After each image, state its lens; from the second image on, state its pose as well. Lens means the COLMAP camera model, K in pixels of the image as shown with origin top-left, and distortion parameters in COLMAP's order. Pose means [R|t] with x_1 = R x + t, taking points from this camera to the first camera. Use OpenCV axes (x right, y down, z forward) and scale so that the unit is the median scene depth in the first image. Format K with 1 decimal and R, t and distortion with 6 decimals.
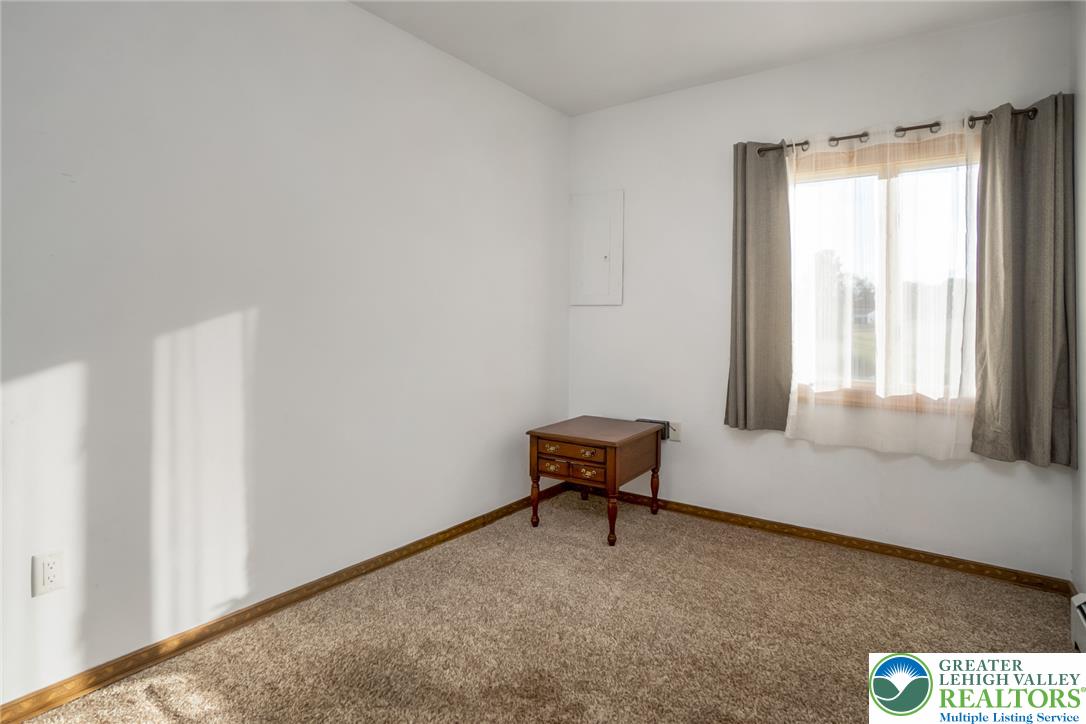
lens RADIAL K [[527.4, 0, 531.4], [0, 527.4, 328.1], [0, 0, 1]] dist [-0.020035, 0.000787]
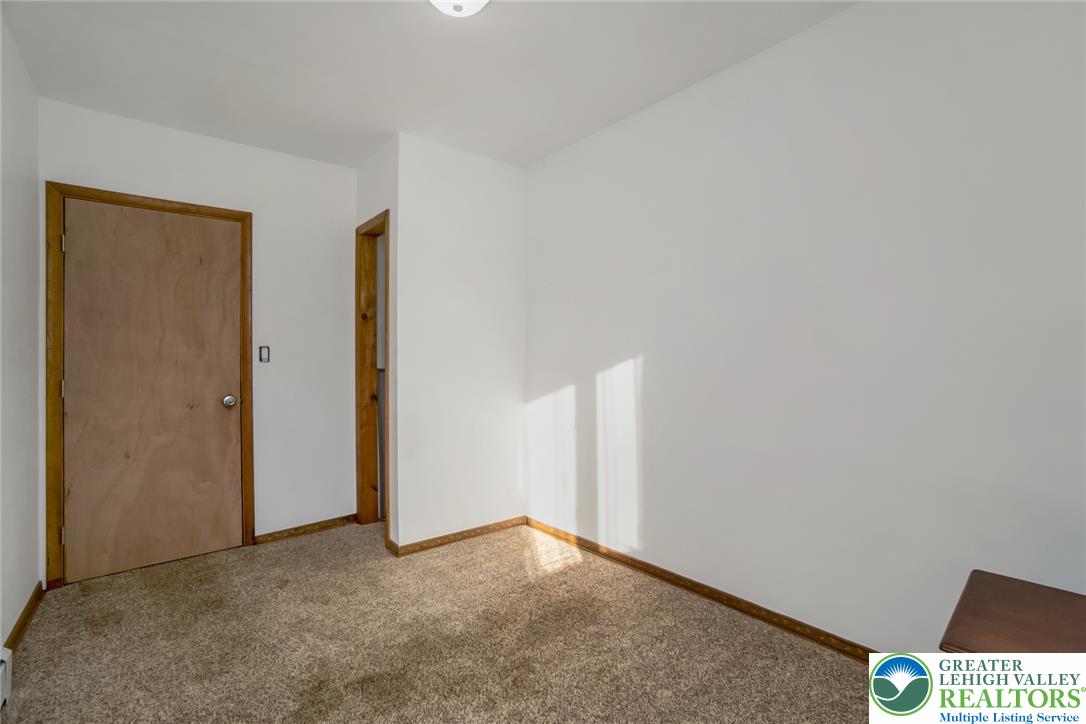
lens RADIAL K [[465.9, 0, 538.8], [0, 465.9, 356.9], [0, 0, 1]] dist [-0.003630, -0.000018]
pose [[-0.188744, -0.012933, -0.981941, 0.875665], [0.004609, 0.999891, -0.014056, -0.021582], [0.982016, -0.007178, -0.188663, 1.054517]]
